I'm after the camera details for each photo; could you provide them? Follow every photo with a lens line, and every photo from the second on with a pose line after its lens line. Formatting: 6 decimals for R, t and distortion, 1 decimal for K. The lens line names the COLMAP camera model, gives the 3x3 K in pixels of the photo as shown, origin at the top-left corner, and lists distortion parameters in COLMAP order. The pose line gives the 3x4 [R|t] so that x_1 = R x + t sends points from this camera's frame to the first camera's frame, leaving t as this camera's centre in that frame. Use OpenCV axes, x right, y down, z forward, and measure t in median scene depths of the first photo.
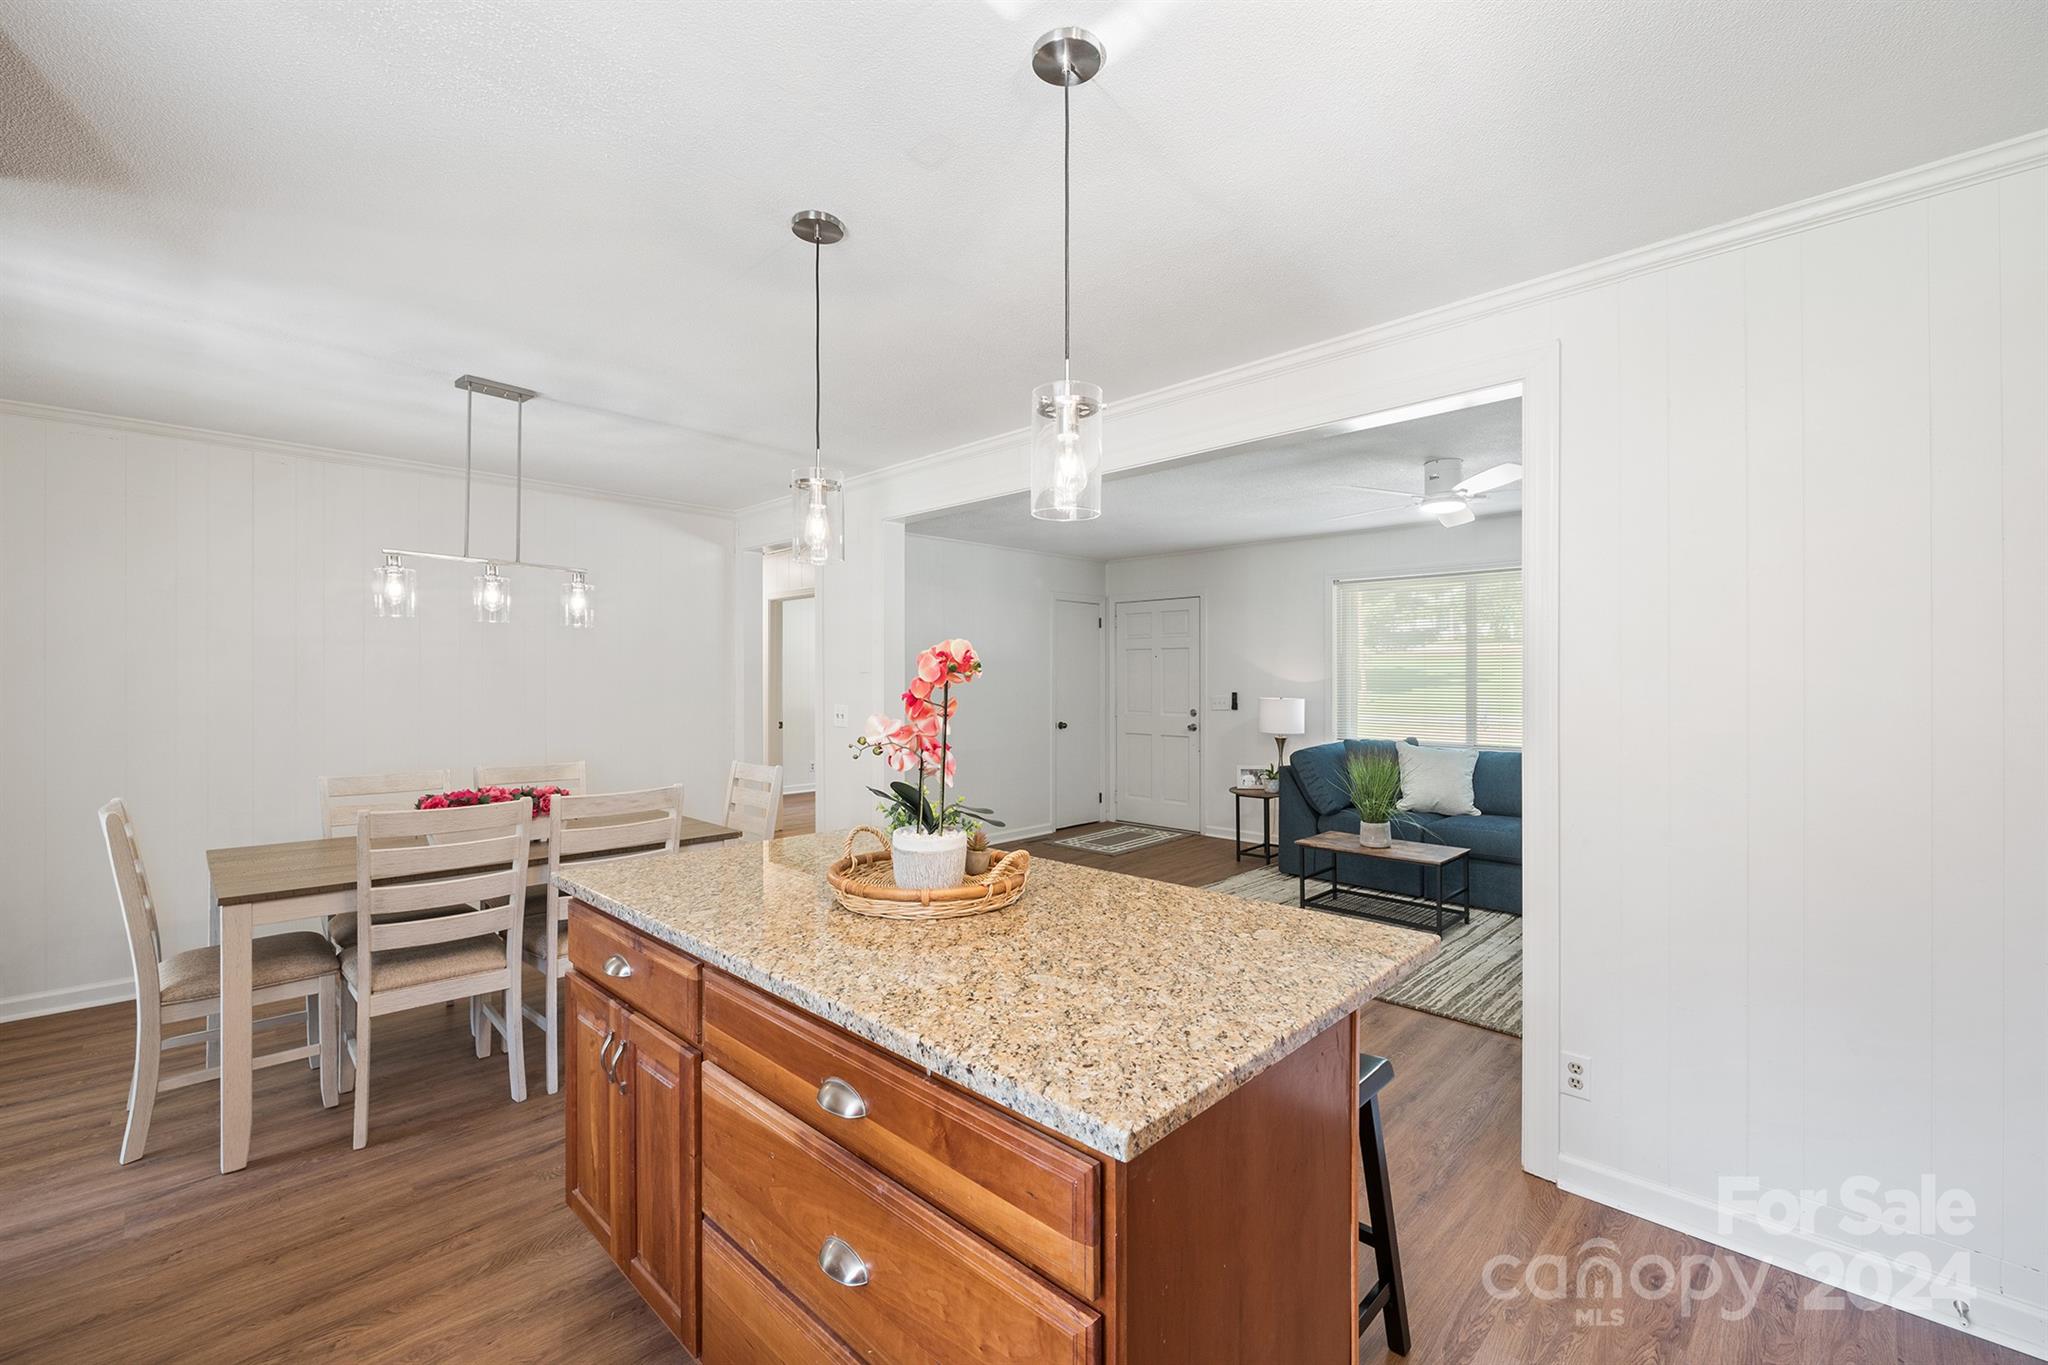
lens RADIAL K [[862.2, 0, 1019.2], [0, 862.2, 680.4], [0, 0, 1]] dist [0.002428, 0.000416]
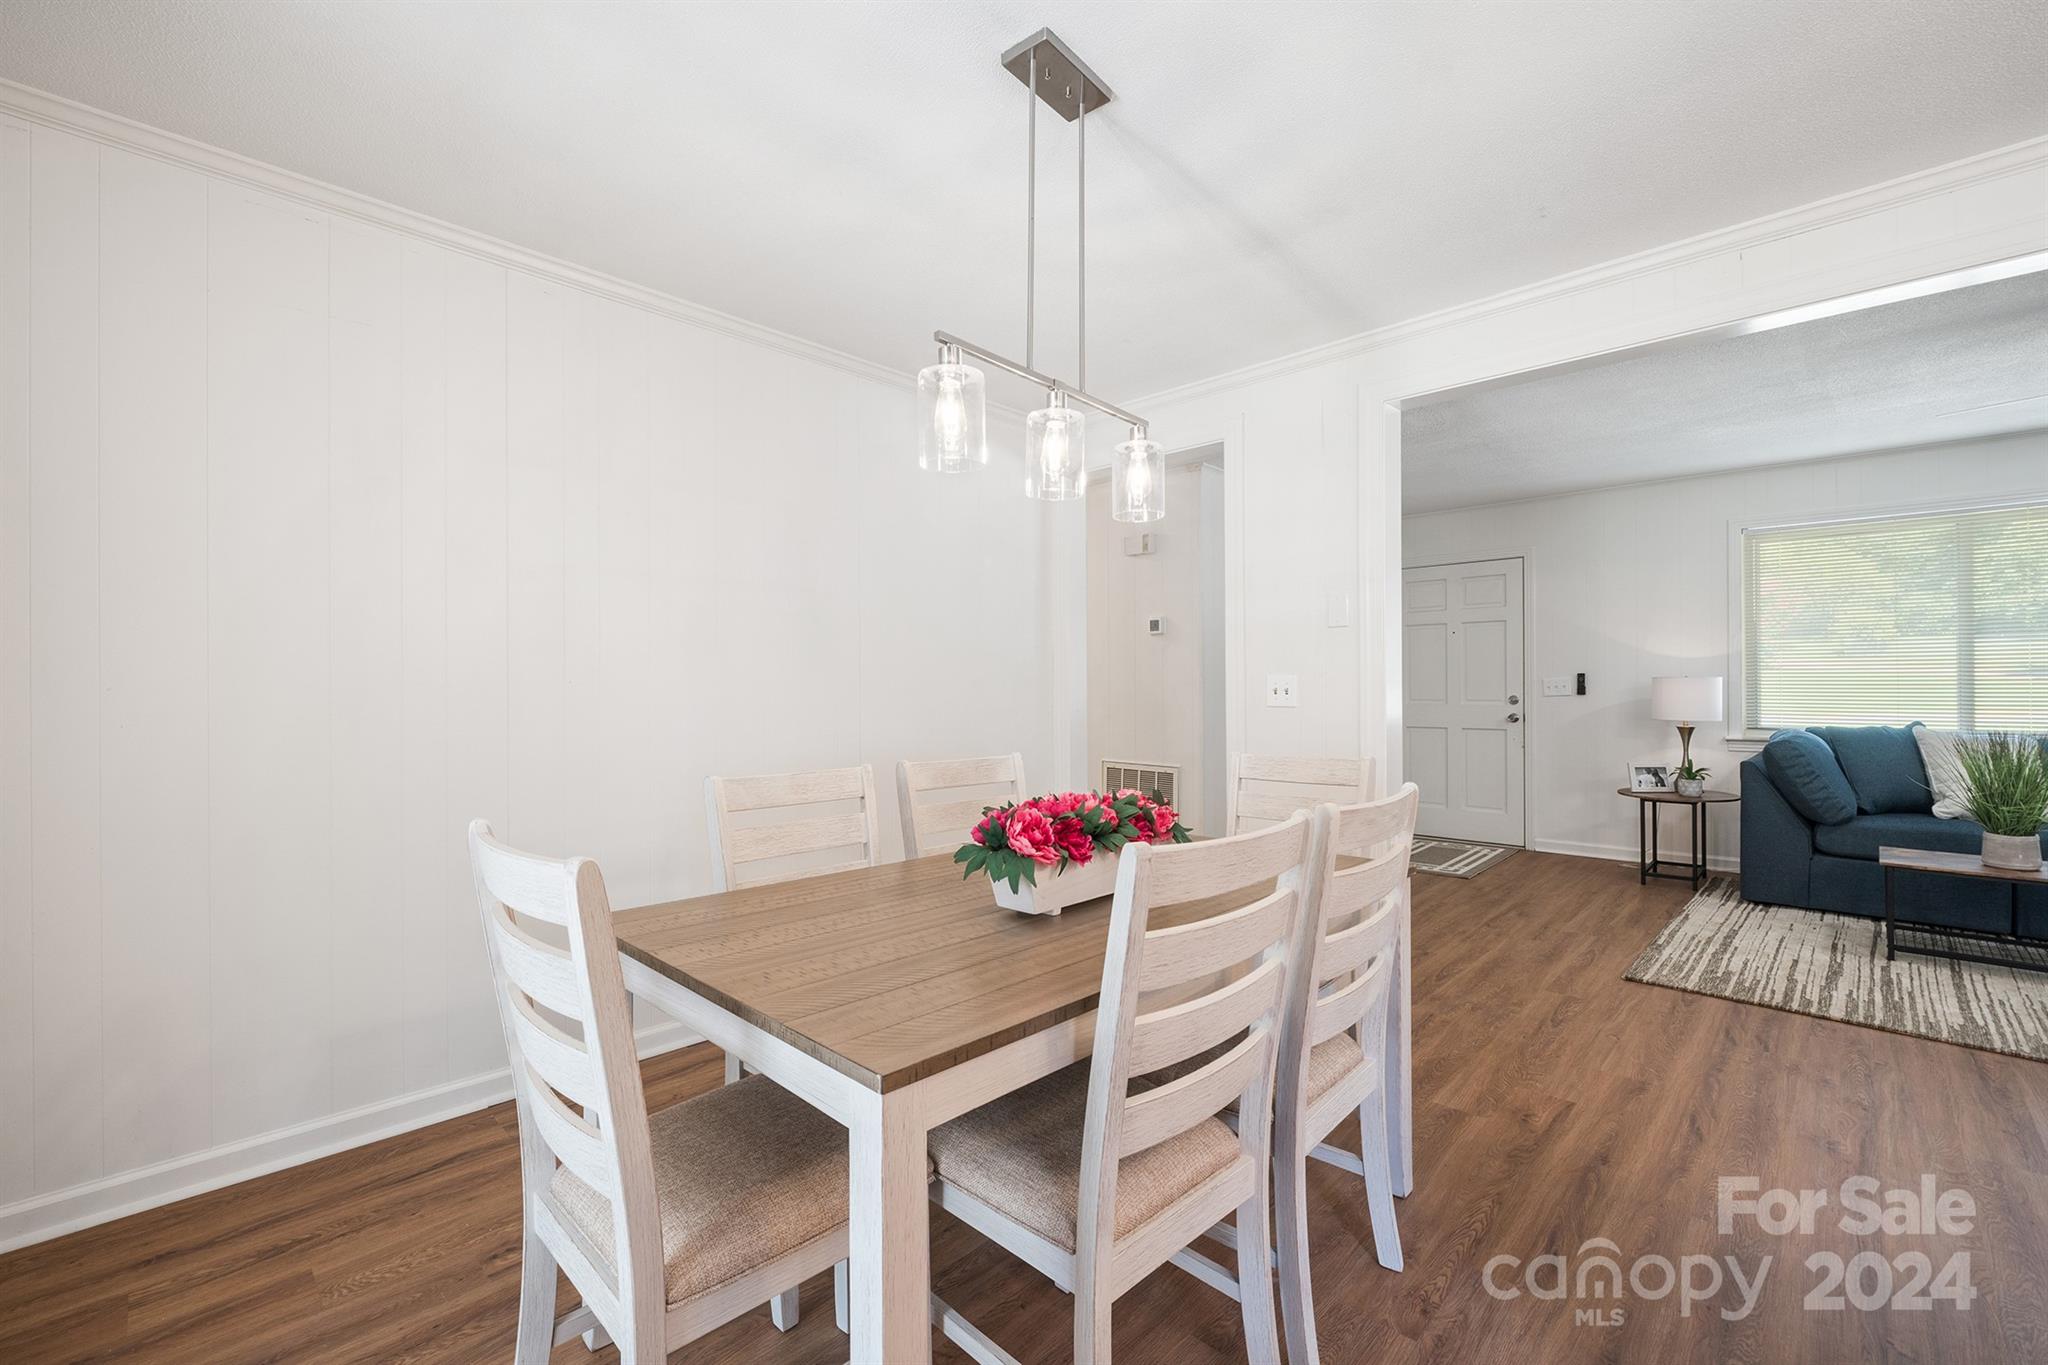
lens RADIAL K [[867.0, 0, 1025.1], [0, 867.0, 689.2], [0, 0, 1]] dist [-0.004553, 0.000134]
pose [[0.999736, -0.006430, 0.022038, -0.311012], [0.006417, 0.999979, 0.000685, 0.026690], [-0.022042, -0.000544, 0.999757, 0.215280]]
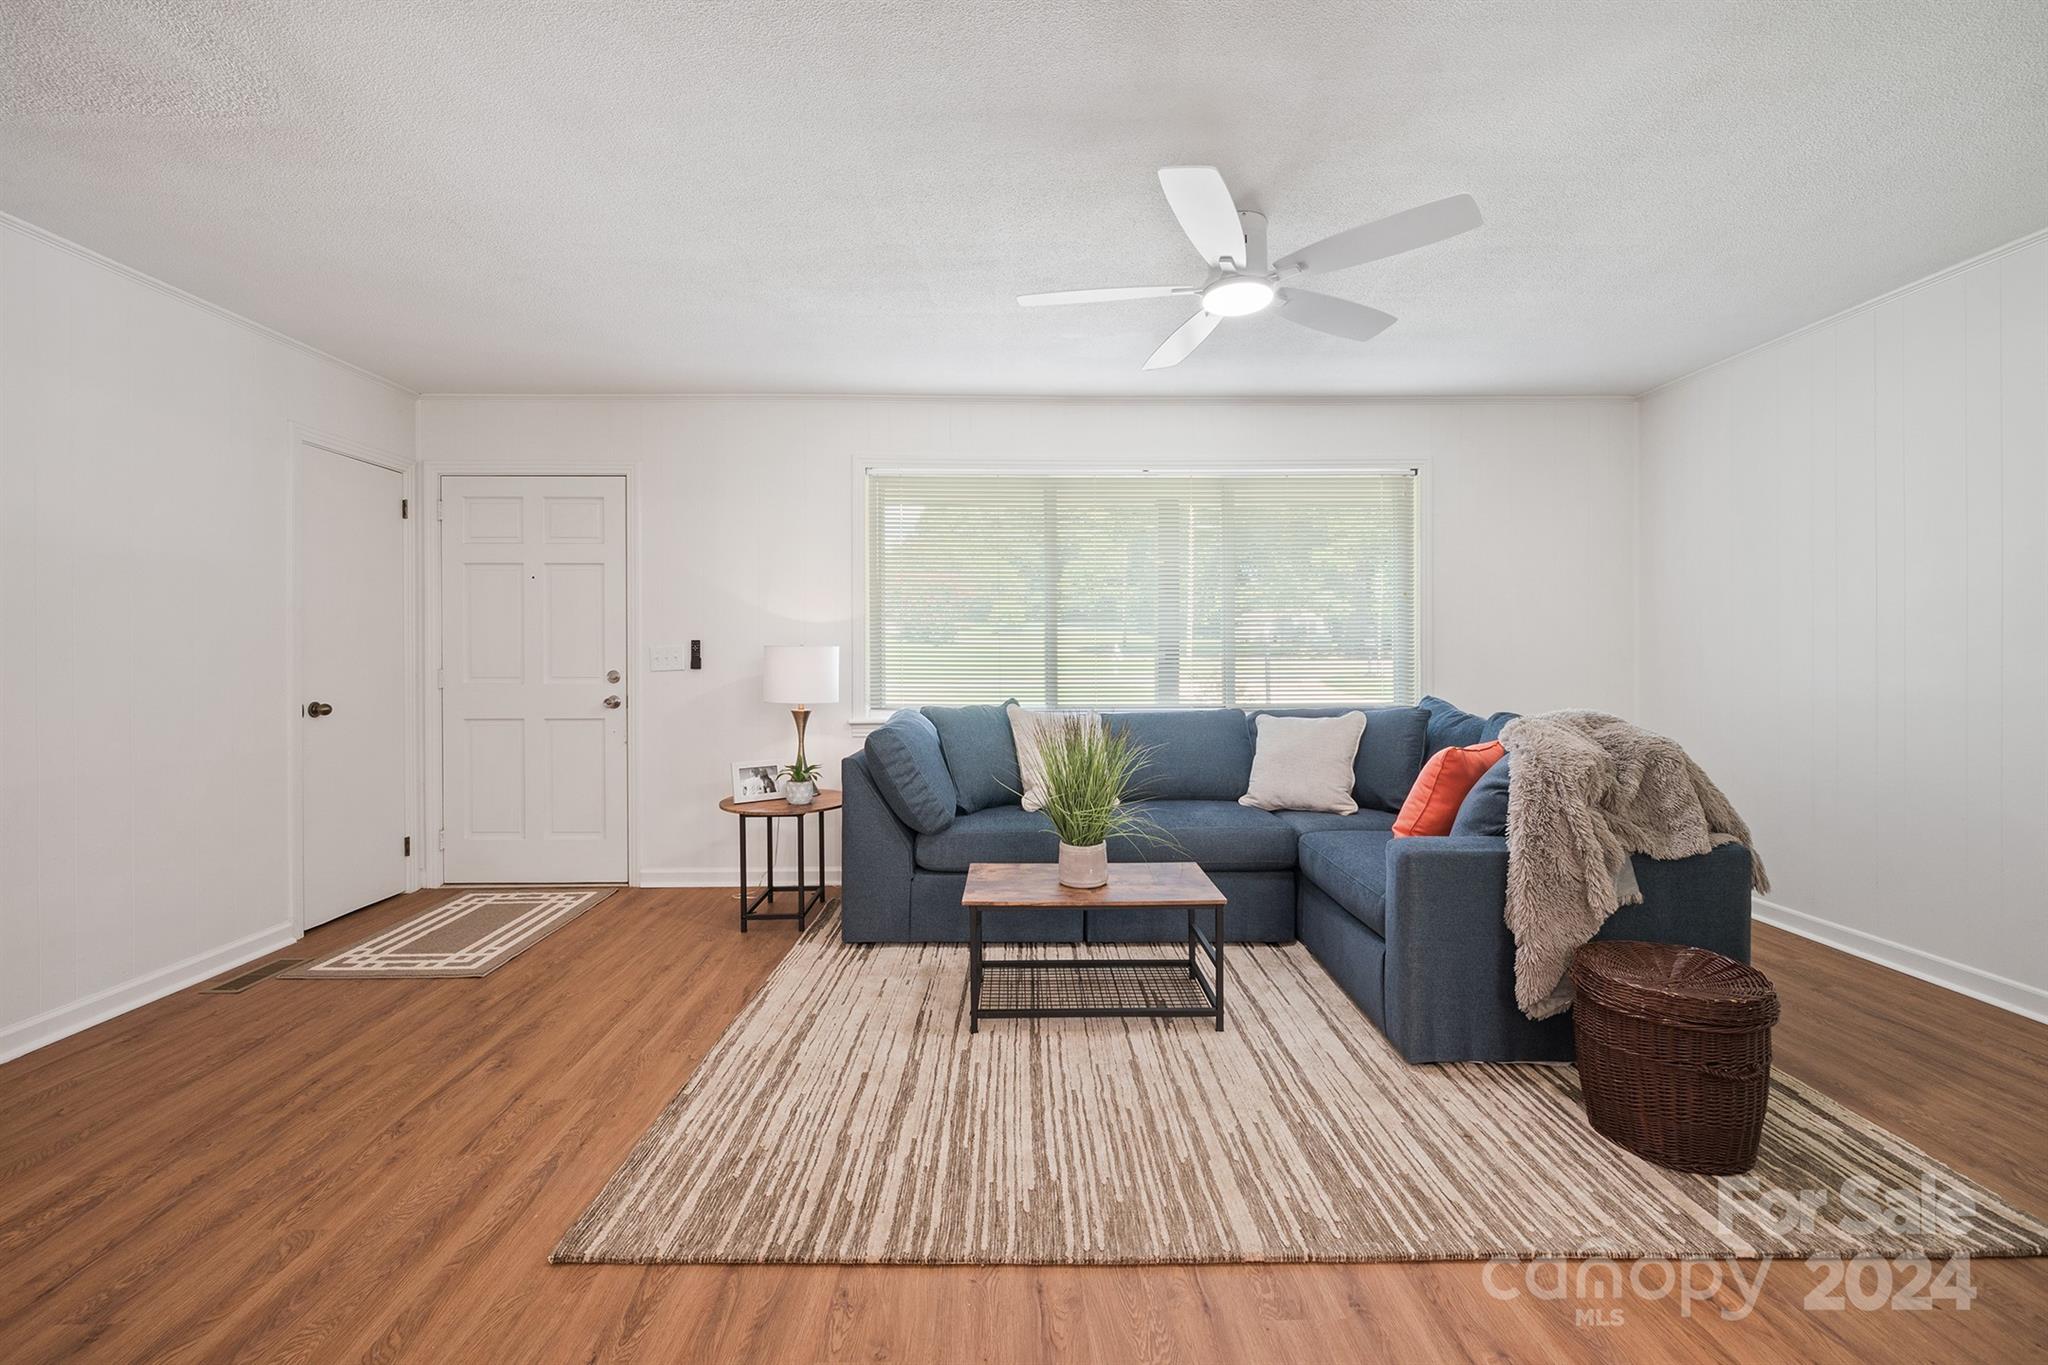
lens RADIAL K [[859.0, 0, 1020.0], [0, 859.0, 661.0], [0, 0, 1]] dist [-0.003038, 0.000045]
pose [[0.694780, -0.005951, 0.719197, -0.024014], [0.002902, 0.999981, 0.005471, 0.027654], [-0.719216, -0.001714, 0.694784, 0.456147]]
